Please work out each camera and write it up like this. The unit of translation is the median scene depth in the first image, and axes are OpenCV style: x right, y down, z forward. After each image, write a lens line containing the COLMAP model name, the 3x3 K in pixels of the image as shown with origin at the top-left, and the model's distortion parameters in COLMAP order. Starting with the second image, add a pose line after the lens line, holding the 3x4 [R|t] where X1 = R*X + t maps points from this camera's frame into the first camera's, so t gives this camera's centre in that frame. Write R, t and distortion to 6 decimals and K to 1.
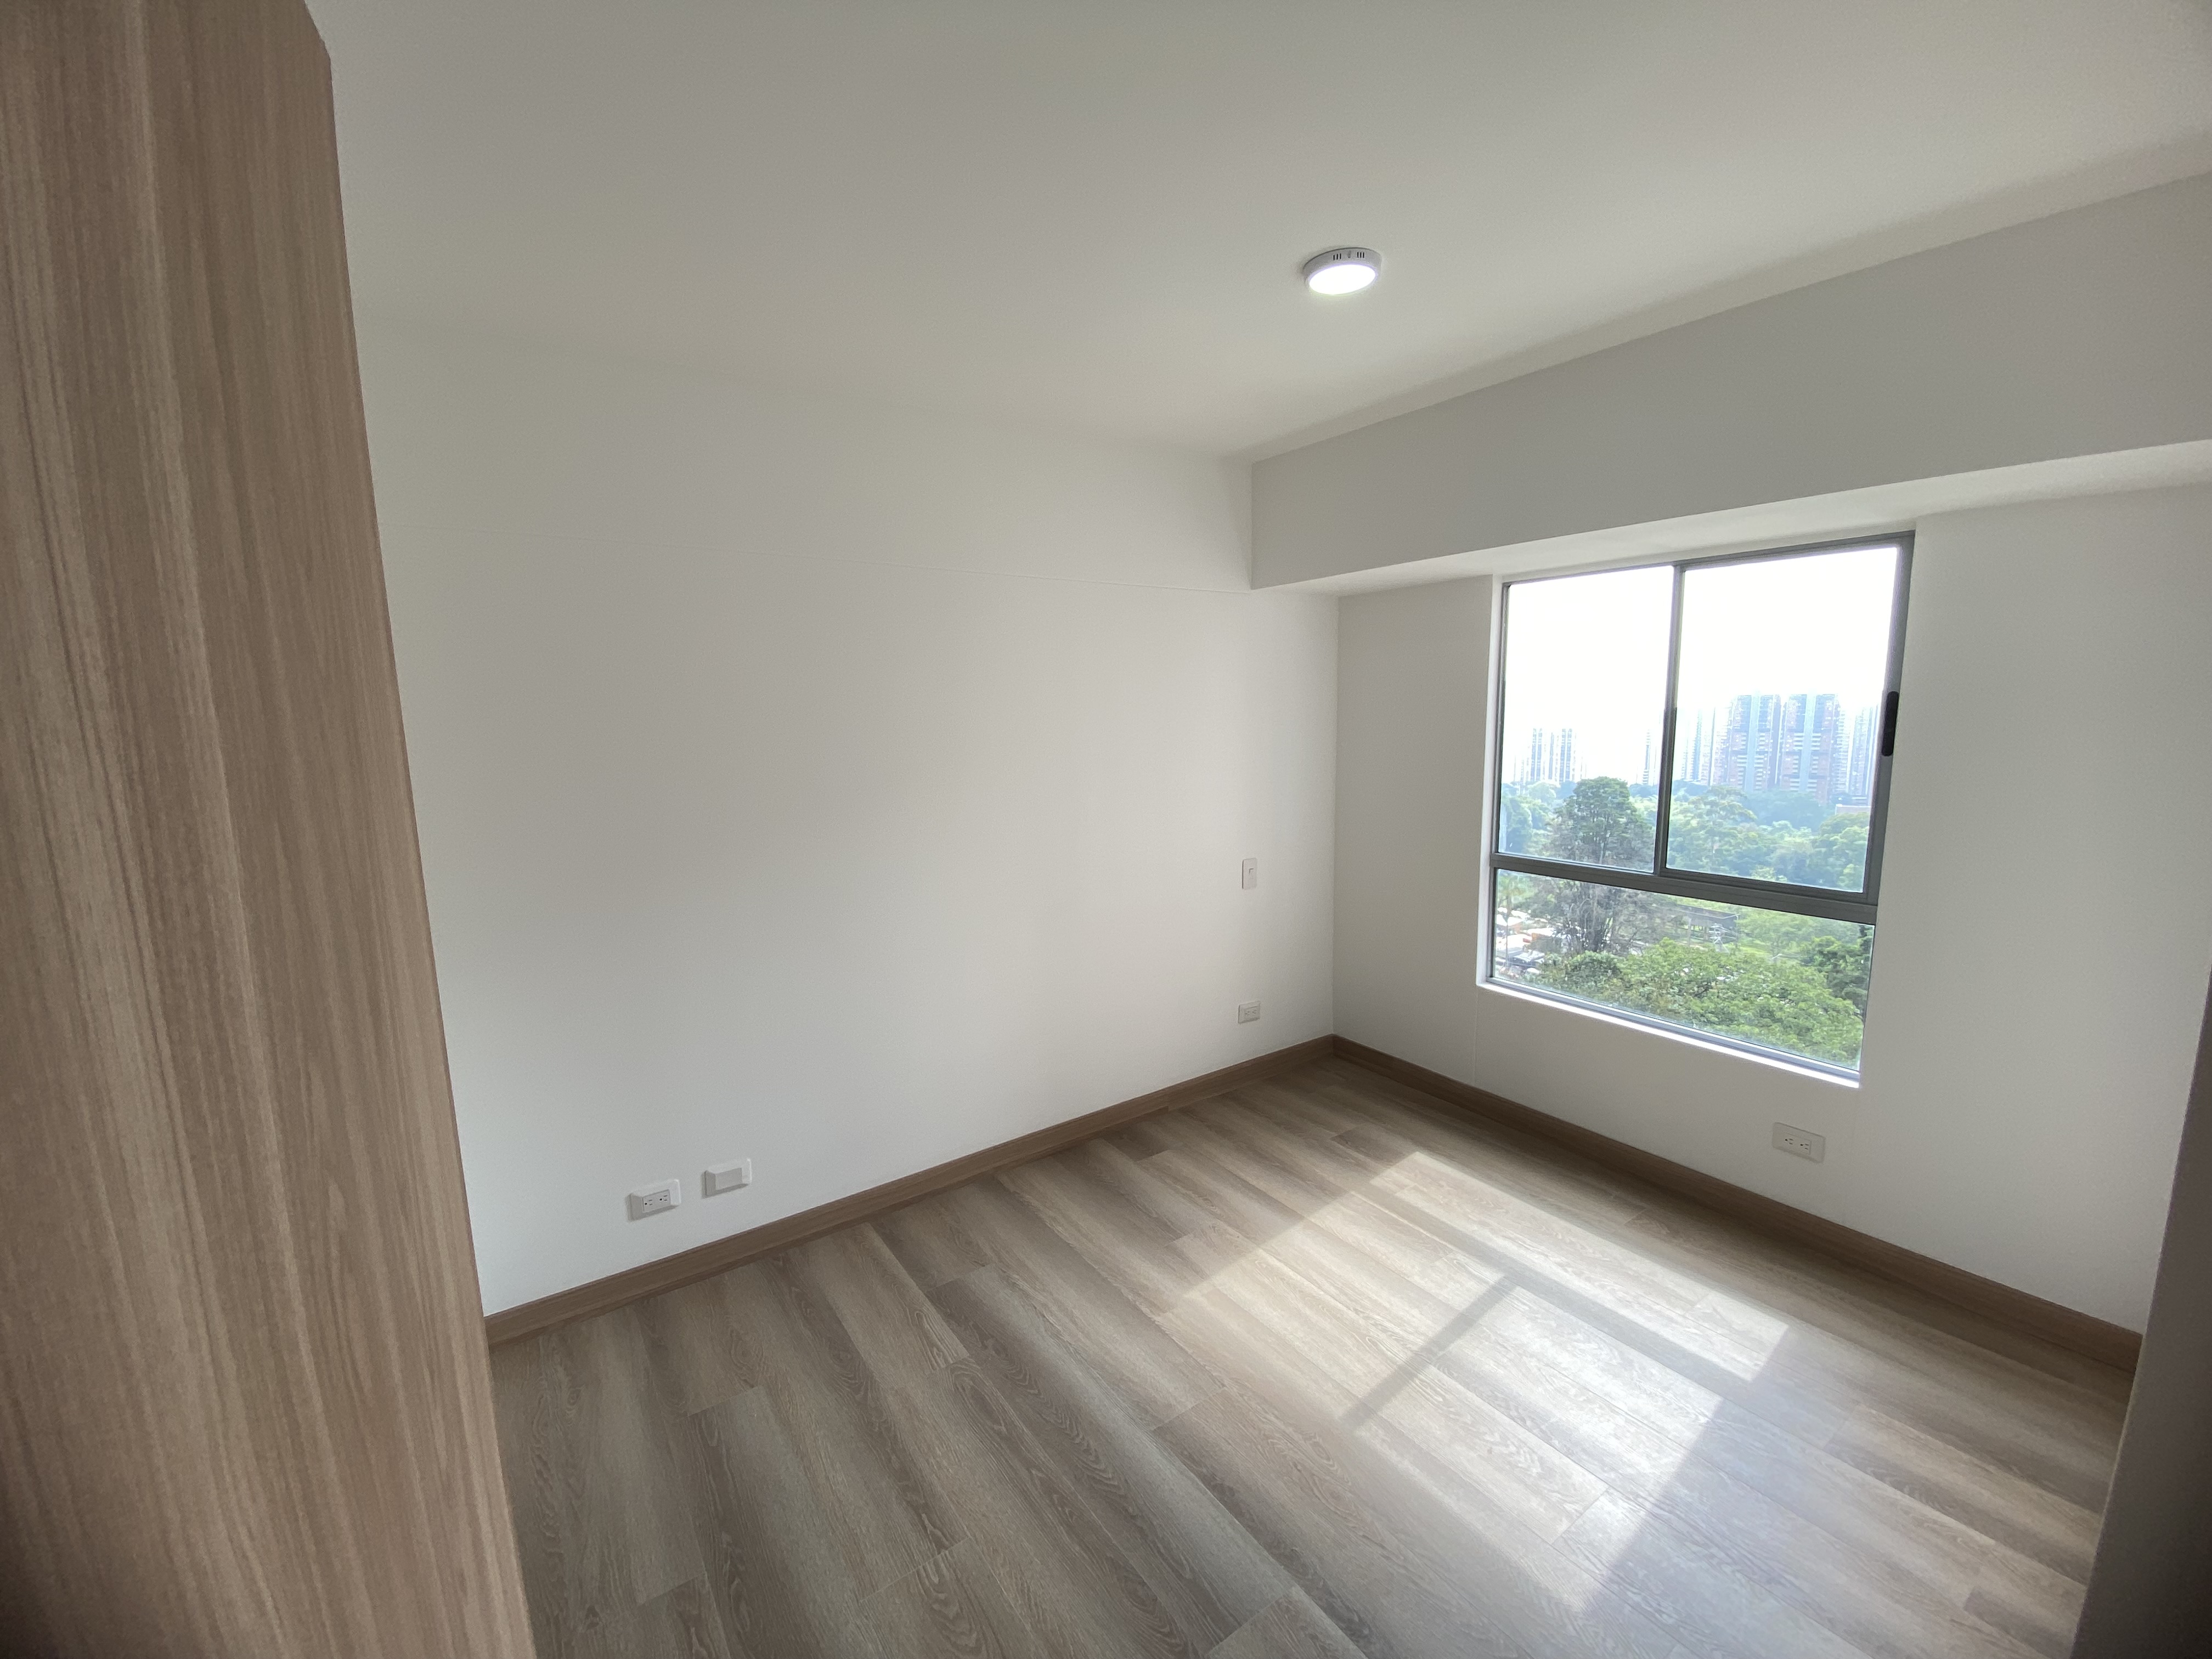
lens RADIAL K [[917.0, 0, 1105.1], [0, 917.0, 824.1], [0, 0, 1]] dist [0.033253, -0.000318]
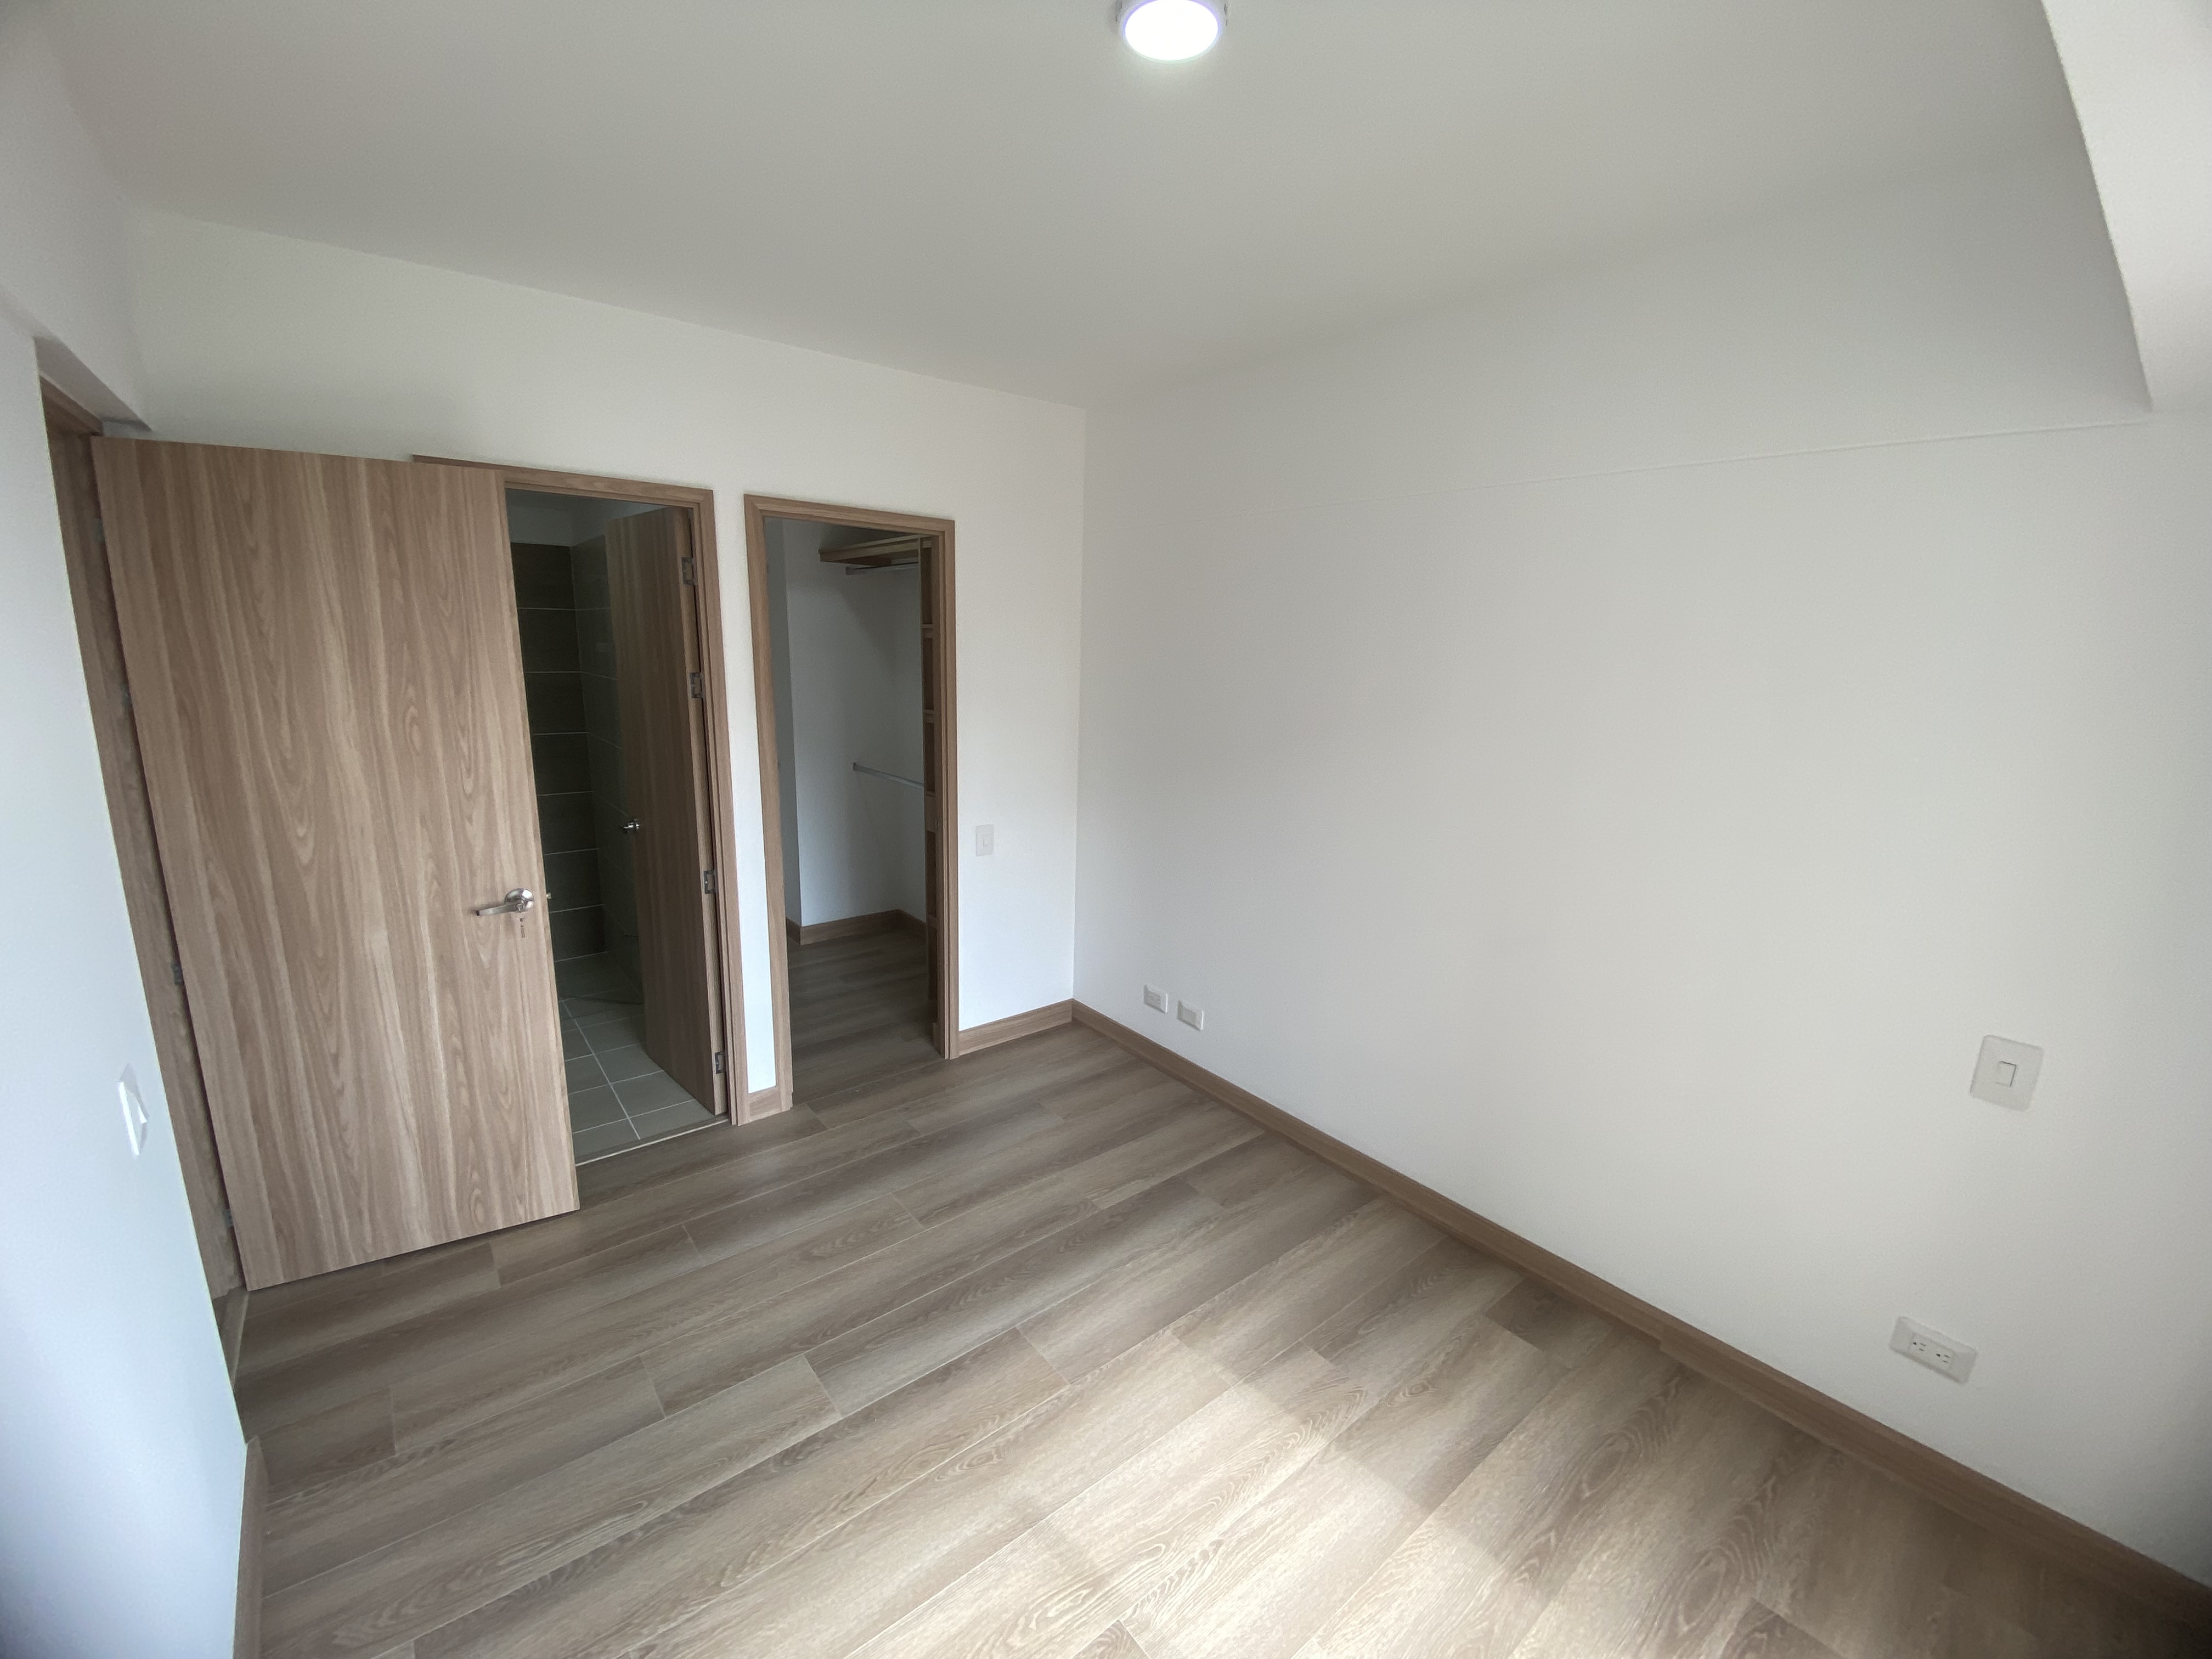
lens RADIAL K [[917.0, 0, 1105.1], [0, 917.0, 824.1], [0, 0, 1]] dist [0.033253, -0.000318]
pose [[0.089927, 0.228925, -0.969281, 0.789931], [-0.176858, 0.961428, 0.210662, -0.126775], [0.980120, 0.152481, 0.126945, 0.713204]]
